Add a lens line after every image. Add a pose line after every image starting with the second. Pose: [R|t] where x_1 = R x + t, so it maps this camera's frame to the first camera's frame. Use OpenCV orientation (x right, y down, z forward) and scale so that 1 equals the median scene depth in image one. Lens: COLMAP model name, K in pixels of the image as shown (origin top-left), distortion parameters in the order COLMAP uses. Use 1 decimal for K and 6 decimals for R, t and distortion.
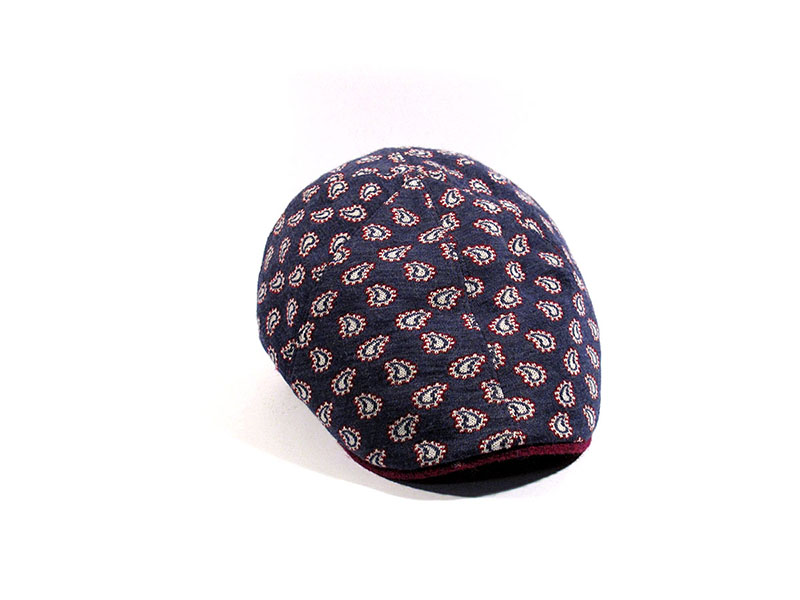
lens RADIAL K [[1147.1, 0, 403.1], [0, 1147.1, 304.5], [0, 0, 1]] dist [-0.085932, 0.000000]
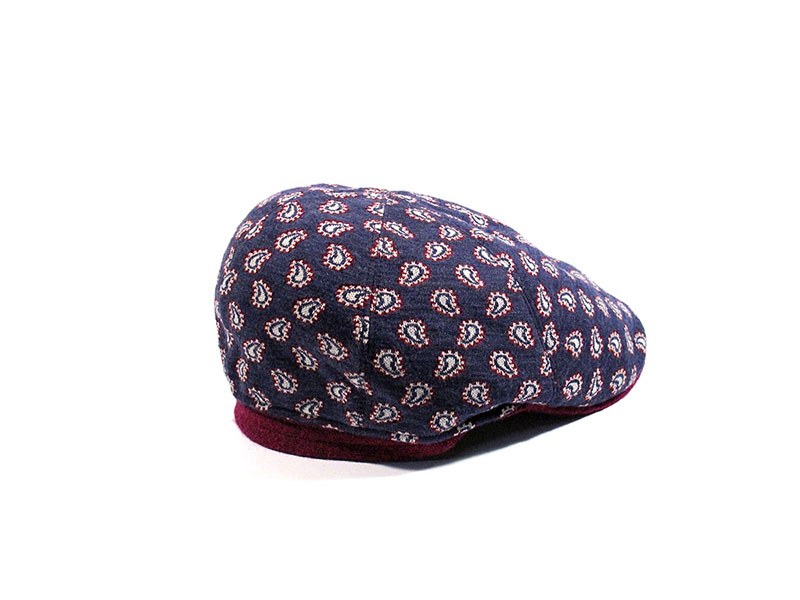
lens RADIAL K [[1147.1, 0, 397.2], [0, 1147.1, 300.5], [0, 0, 1]] dist [-0.085932, 0.000000]
pose [[-0.116974, -0.310394, 0.943384, -1.002210], [0.389067, 0.859656, 0.331088, -0.383138], [-0.913753, 0.405768, 0.020207, 1.111312]]
